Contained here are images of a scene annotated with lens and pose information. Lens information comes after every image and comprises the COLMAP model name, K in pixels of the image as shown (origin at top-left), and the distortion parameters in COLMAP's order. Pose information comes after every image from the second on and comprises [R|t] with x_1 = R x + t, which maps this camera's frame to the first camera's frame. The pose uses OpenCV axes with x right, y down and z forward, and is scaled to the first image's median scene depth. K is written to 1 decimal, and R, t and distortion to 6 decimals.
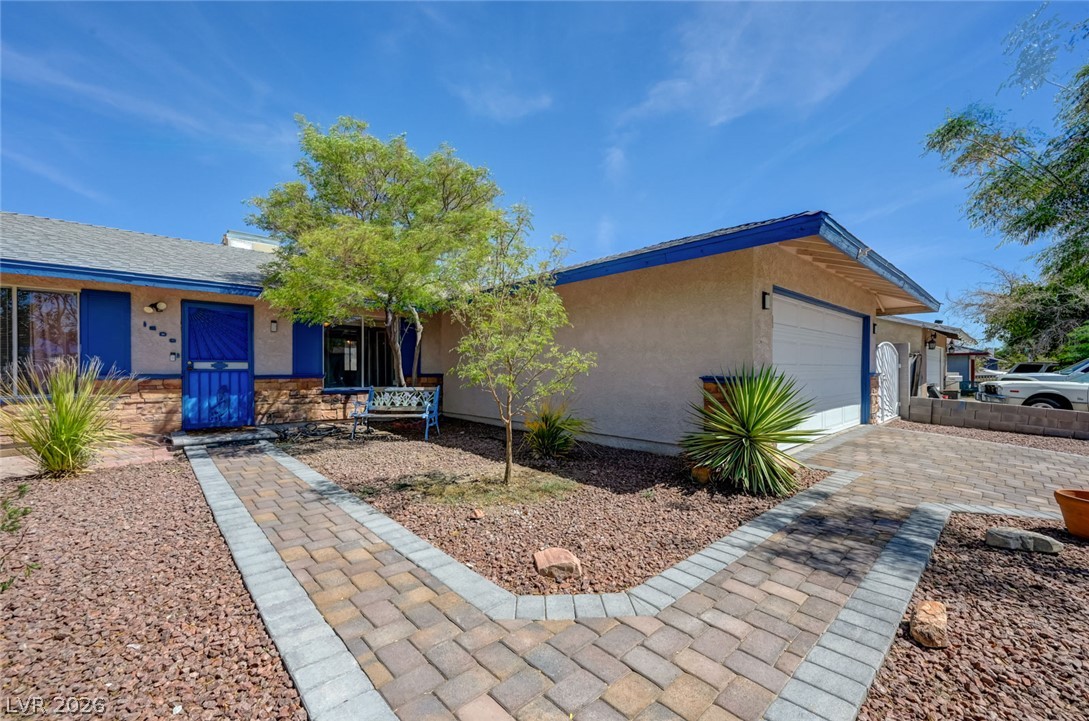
lens RADIAL K [[437.8, 0, 544.9], [0, 437.8, 365.0], [0, 0, 1]] dist [0.004614, 0.000867]
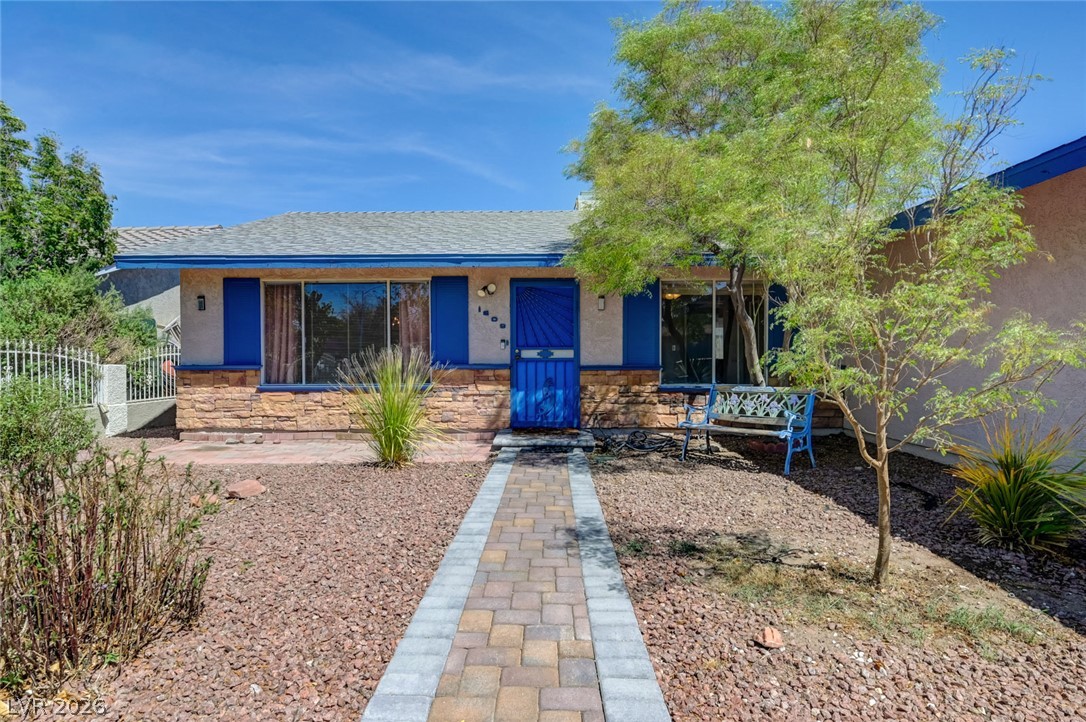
lens RADIAL K [[625.1, 0, 541.6], [0, 625.1, 366.6], [0, 0, 1]] dist [-0.004097, 0.004449]
pose [[0.728929, 0.008530, -0.684536, 0.077642], [0.009218, 0.999709, 0.022274, -0.001041], [0.684527, -0.022546, 0.728639, 0.139106]]
